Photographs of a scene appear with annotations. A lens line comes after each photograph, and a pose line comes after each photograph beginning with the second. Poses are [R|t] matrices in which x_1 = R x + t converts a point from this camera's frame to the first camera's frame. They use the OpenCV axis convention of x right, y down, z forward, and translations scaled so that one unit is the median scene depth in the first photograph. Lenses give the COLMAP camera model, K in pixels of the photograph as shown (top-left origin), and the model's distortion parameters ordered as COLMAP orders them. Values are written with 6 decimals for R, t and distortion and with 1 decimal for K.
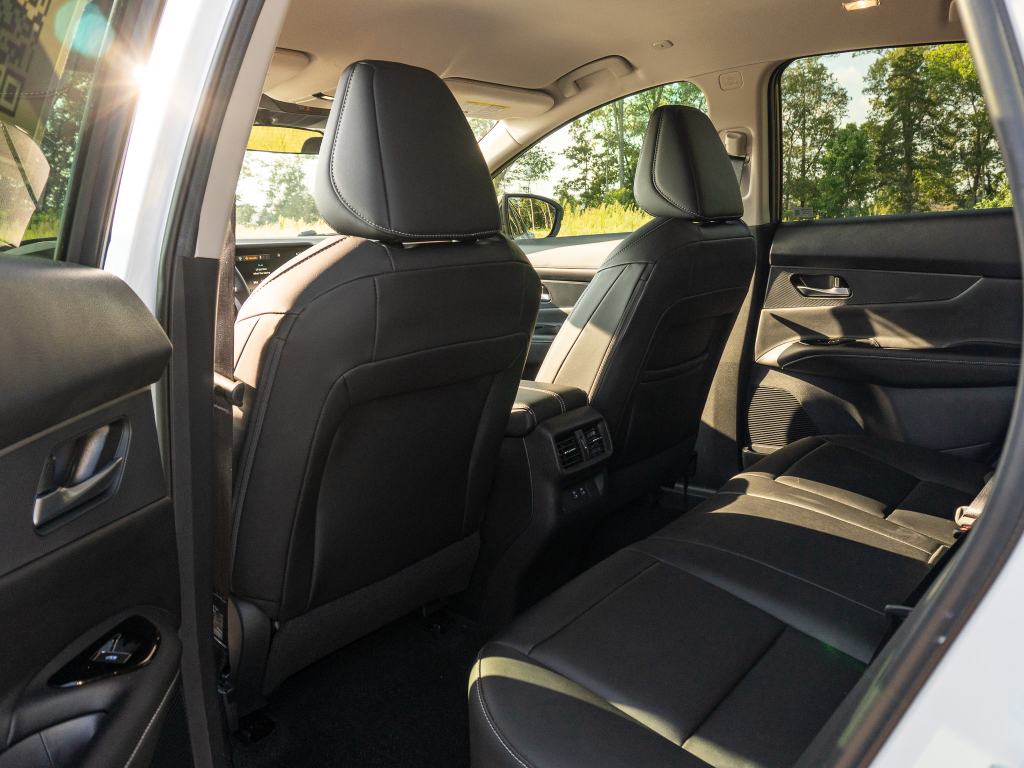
lens RADIAL K [[807.3, 0, 529.3], [0, 807.3, 384.4], [0, 0, 1]] dist [-0.022403, 0.000696]
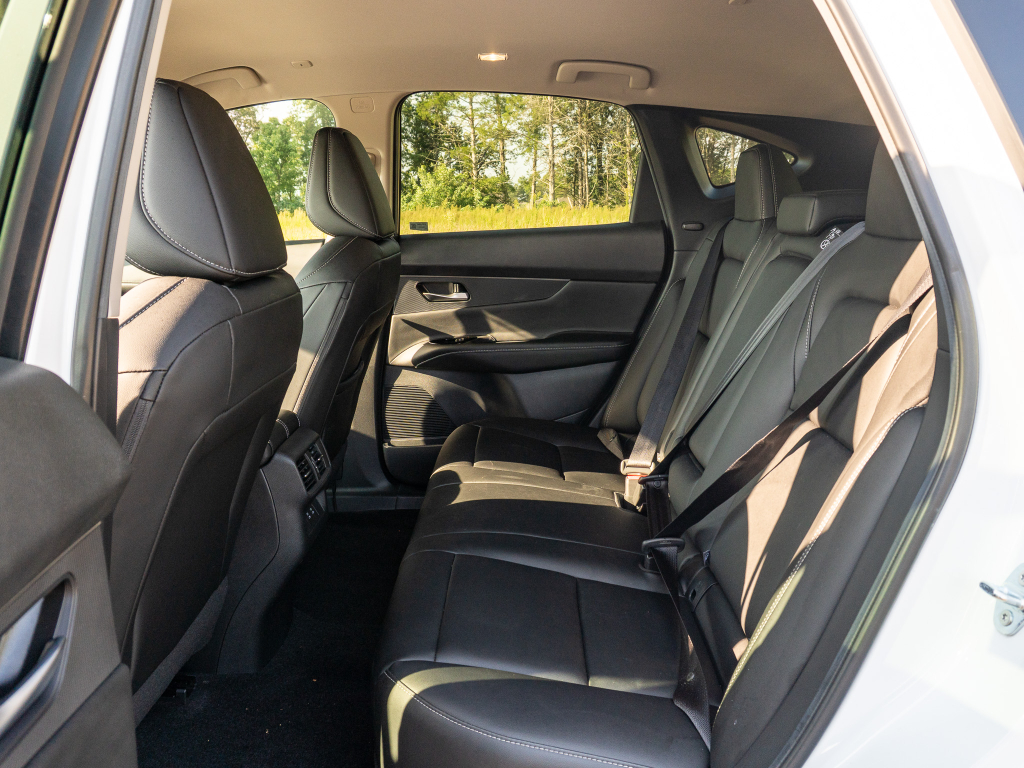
lens RADIAL K [[807.3, 0, 521.2], [0, 807.3, 386.3], [0, 0, 1]] dist [-0.022403, 0.000696]
pose [[0.789296, -0.116905, 0.602781, -0.256138], [0.108913, 0.992796, 0.049932, -0.035449], [-0.604276, 0.026240, 0.796343, 0.030670]]
